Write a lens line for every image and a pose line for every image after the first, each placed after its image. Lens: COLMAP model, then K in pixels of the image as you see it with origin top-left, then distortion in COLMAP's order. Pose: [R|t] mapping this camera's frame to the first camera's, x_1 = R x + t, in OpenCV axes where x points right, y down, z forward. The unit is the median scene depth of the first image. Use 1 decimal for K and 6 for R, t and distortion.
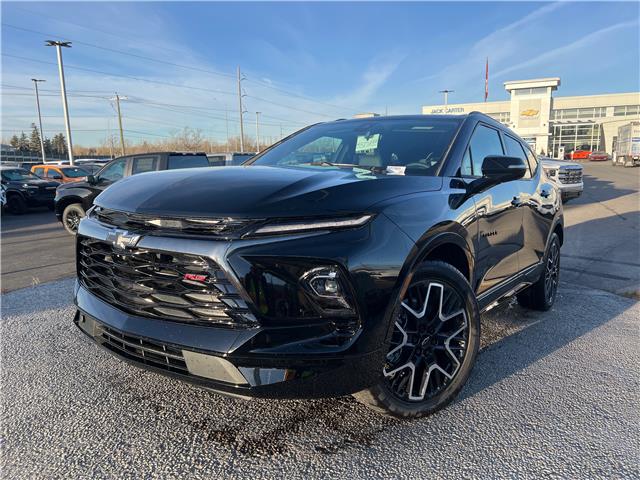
lens RADIAL K [[494.0, 0, 320.0], [0, 494.0, 240.0], [0, 0, 1]] dist [0.026745, -0.004758]
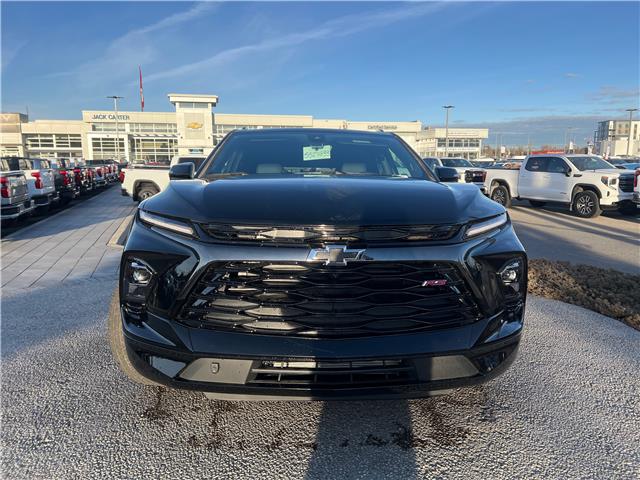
lens RADIAL K [[488.0, 0, 326.6], [0, 488.0, 239.1], [0, 0, 1]] dist [0.068203, -0.092710]
pose [[0.766633, -0.084136, 0.636549, -0.821402], [0.096180, 0.995240, 0.015710, -0.041574], [-0.634841, 0.049180, 0.771076, 0.279345]]
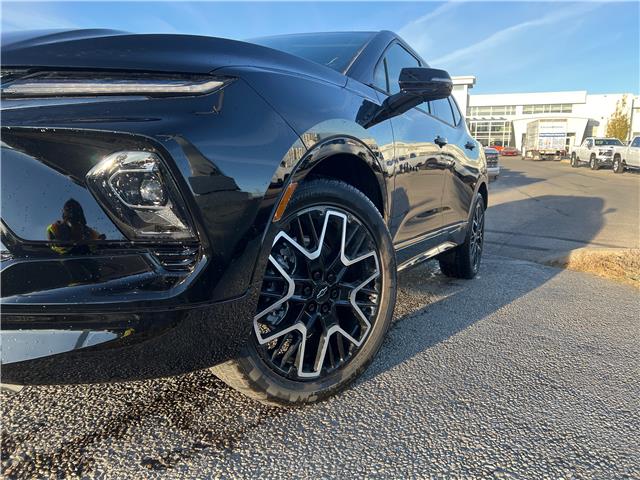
lens RADIAL K [[488.0, 0, 326.6], [0, 488.0, 239.1], [0, 0, 1]] dist [0.068203, -0.092710]
pose [[0.987779, -0.009746, 0.155558, 0.107216], [0.008789, 0.999938, 0.006836, 0.116821], [-0.155615, -0.005385, 0.987803, 0.298110]]
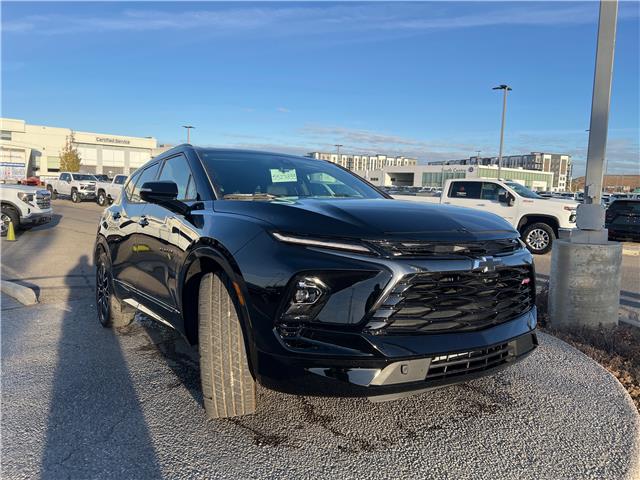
lens RADIAL K [[488.0, 0, 326.6], [0, 488.0, 239.1], [0, 0, 1]] dist [0.068203, -0.092710]
pose [[0.315885, -0.072133, 0.946051, -1.334817], [0.116895, 0.992468, 0.036642, -0.122629], [-0.941569, 0.099014, 0.321938, 0.827273]]
